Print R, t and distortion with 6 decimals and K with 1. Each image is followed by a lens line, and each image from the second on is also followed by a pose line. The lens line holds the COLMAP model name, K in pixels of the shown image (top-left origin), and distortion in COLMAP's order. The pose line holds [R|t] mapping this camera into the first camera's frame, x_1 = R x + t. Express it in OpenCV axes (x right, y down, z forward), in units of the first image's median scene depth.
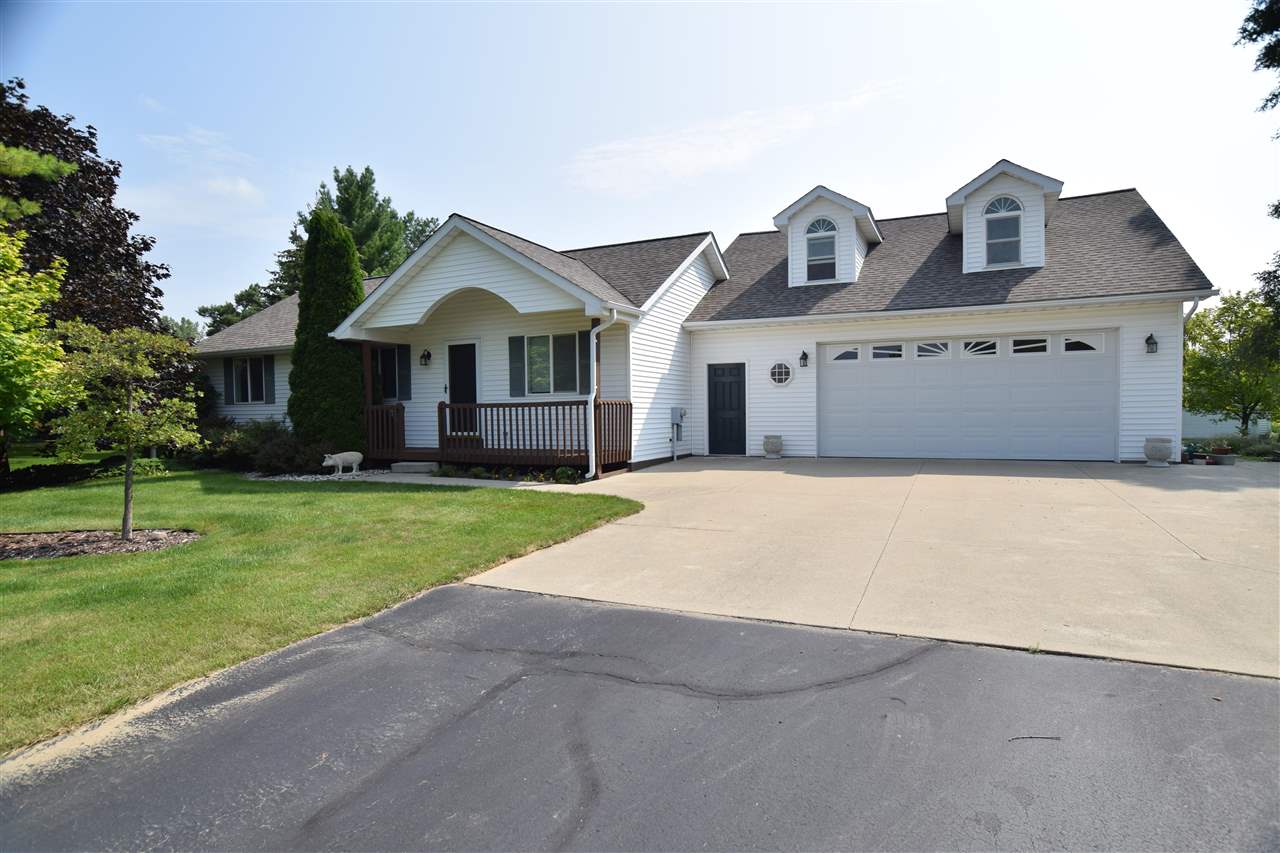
lens RADIAL K [[637.9, 0, 640.0], [0, 637.9, 426.5], [0, 0, 1]] dist [-0.035341, 0.000345]
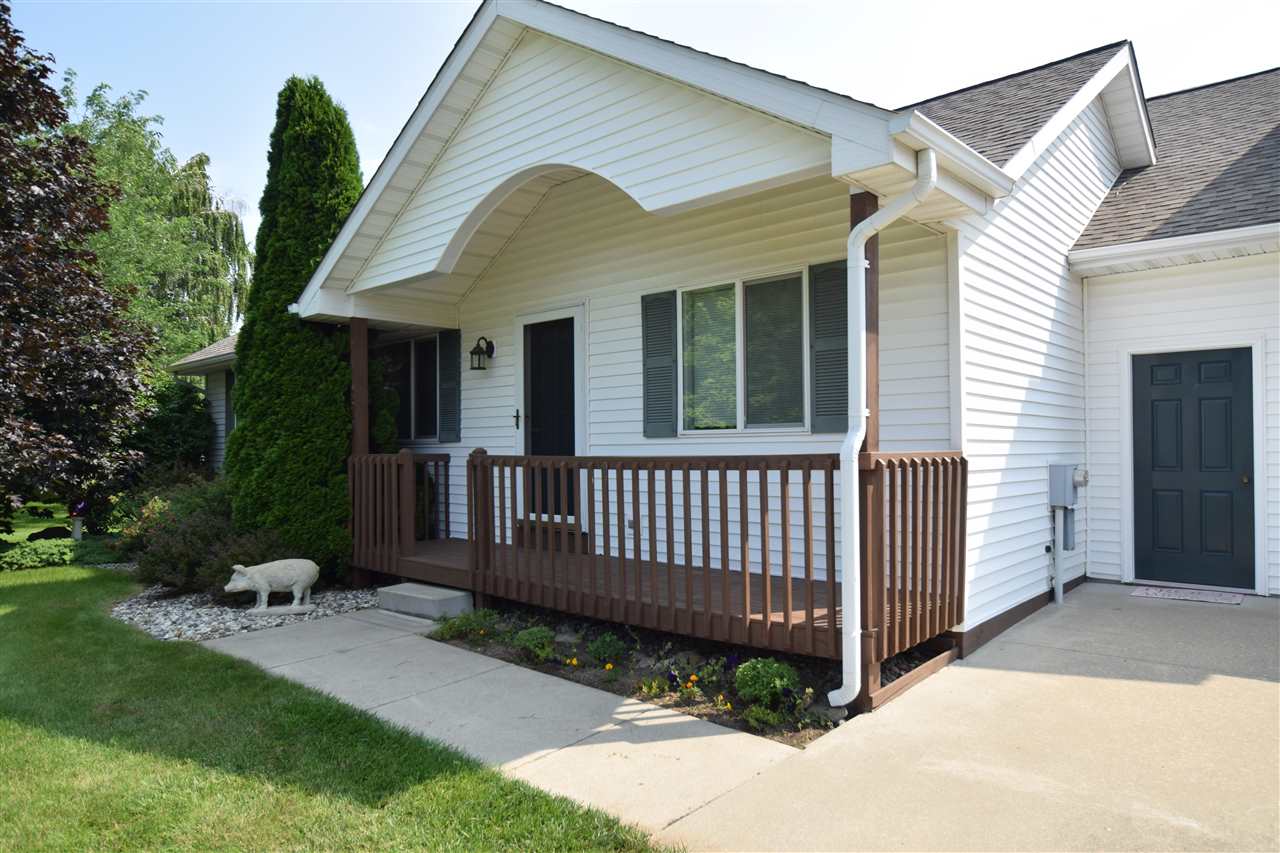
lens RADIAL K [[794.4, 0, 653.7], [0, 794.4, 428.3], [0, 0, 1]] dist [-0.104778, 0.082076]
pose [[0.958416, -0.000773, -0.285373, -0.049888], [-0.012209, 0.998970, -0.043710, -0.030526], [0.285113, 0.045376, 0.957419, 0.514580]]
